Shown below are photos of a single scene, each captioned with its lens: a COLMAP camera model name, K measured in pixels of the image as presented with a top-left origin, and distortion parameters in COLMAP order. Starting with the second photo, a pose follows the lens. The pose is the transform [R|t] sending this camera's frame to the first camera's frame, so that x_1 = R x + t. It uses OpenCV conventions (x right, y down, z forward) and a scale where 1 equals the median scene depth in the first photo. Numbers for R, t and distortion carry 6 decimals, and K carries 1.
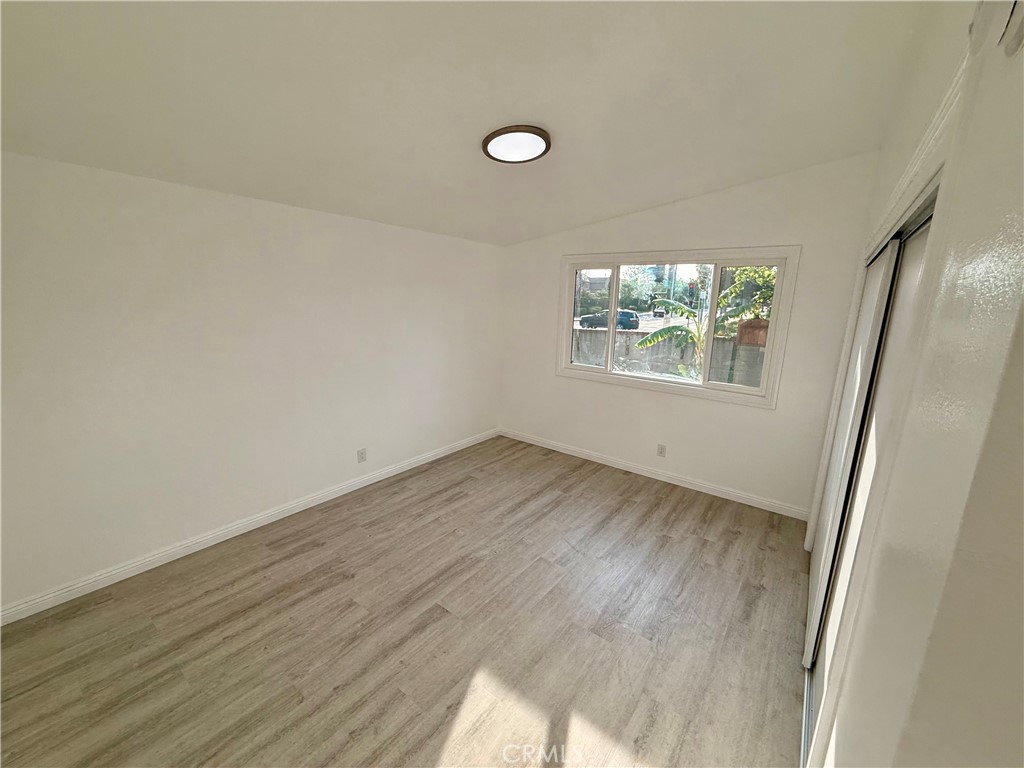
lens RADIAL K [[407.7, 0, 511.2], [0, 407.7, 384.4], [0, 0, 1]] dist [0.000326, -0.000436]
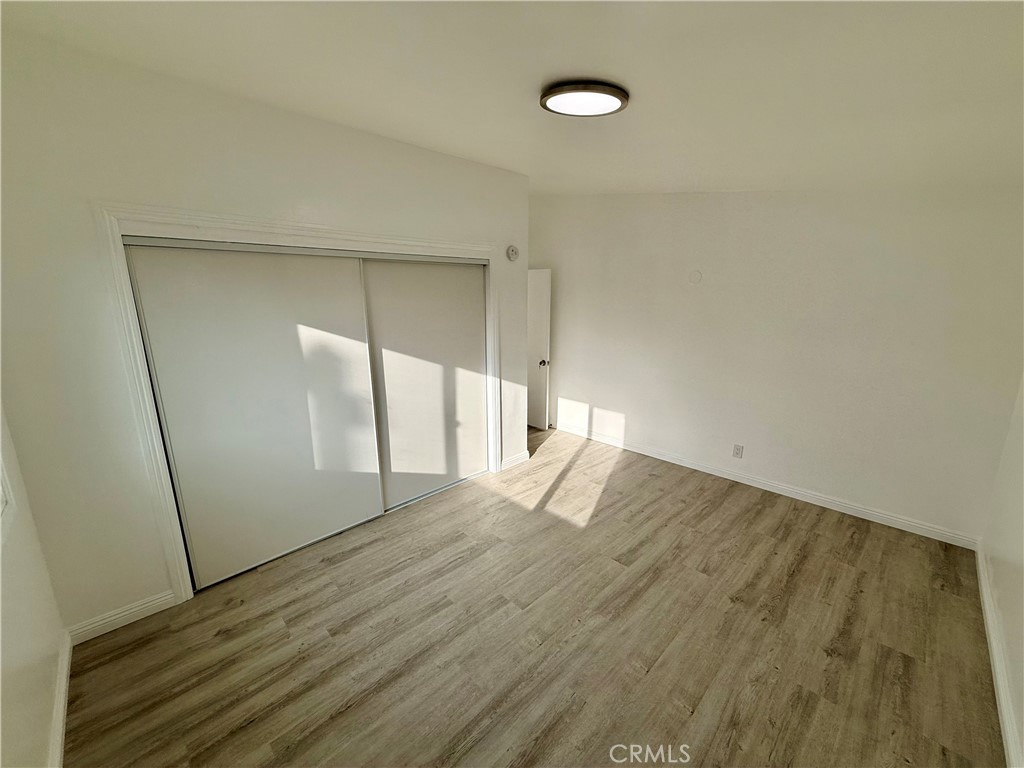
lens RADIAL K [[407.7, 0, 512.8], [0, 407.7, 384.5], [0, 0, 1]] dist [0.000326, -0.000436]
pose [[-0.989870, -0.055799, 0.130554, 0.011727], [0.004001, 0.908205, 0.418507, -0.346102], [-0.141922, 0.414789, -0.898781, 1.612083]]
